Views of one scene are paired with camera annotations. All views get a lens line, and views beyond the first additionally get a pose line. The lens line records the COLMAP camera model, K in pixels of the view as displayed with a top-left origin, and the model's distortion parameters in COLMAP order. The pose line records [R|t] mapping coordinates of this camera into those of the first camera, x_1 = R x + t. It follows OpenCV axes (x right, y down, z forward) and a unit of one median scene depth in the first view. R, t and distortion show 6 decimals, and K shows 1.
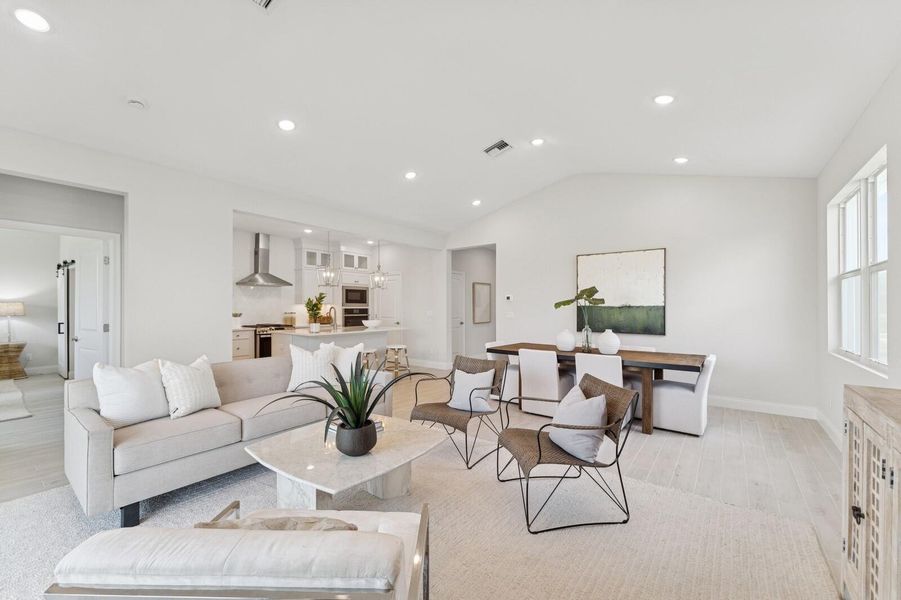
lens RADIAL K [[369.0, 0, 449.4], [0, 369.0, 303.0], [0, 0, 1]] dist [0.002428, -0.000055]
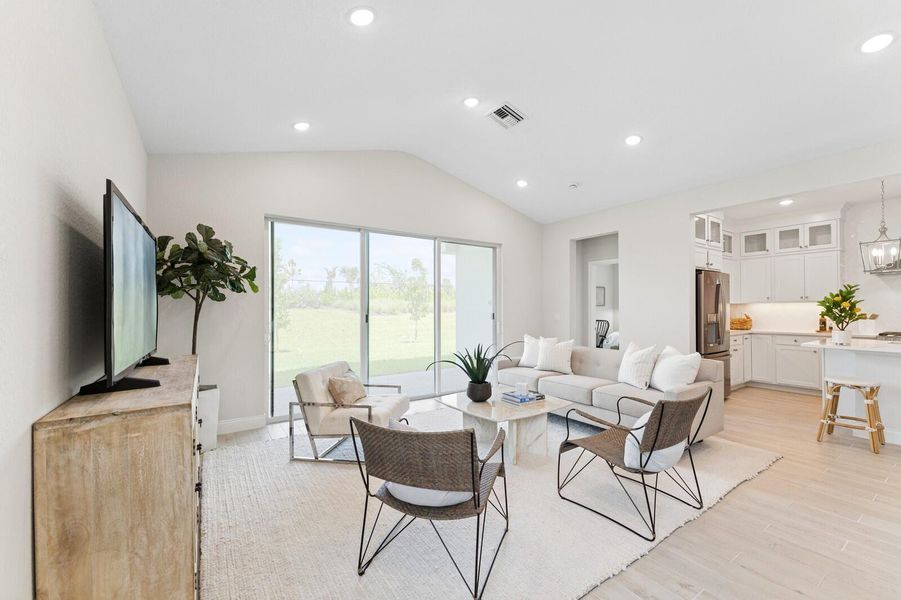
lens RADIAL K [[369.0, 0, 450.1], [0, 369.0, 307.5], [0, 0, 1]] dist [0.002428, -0.000055]
pose [[-0.312372, 0.002617, -0.949956, 0.374322], [0.013500, 0.999907, -0.001685, 0.004236], [0.949864, -0.013351, -0.312379, 0.412714]]
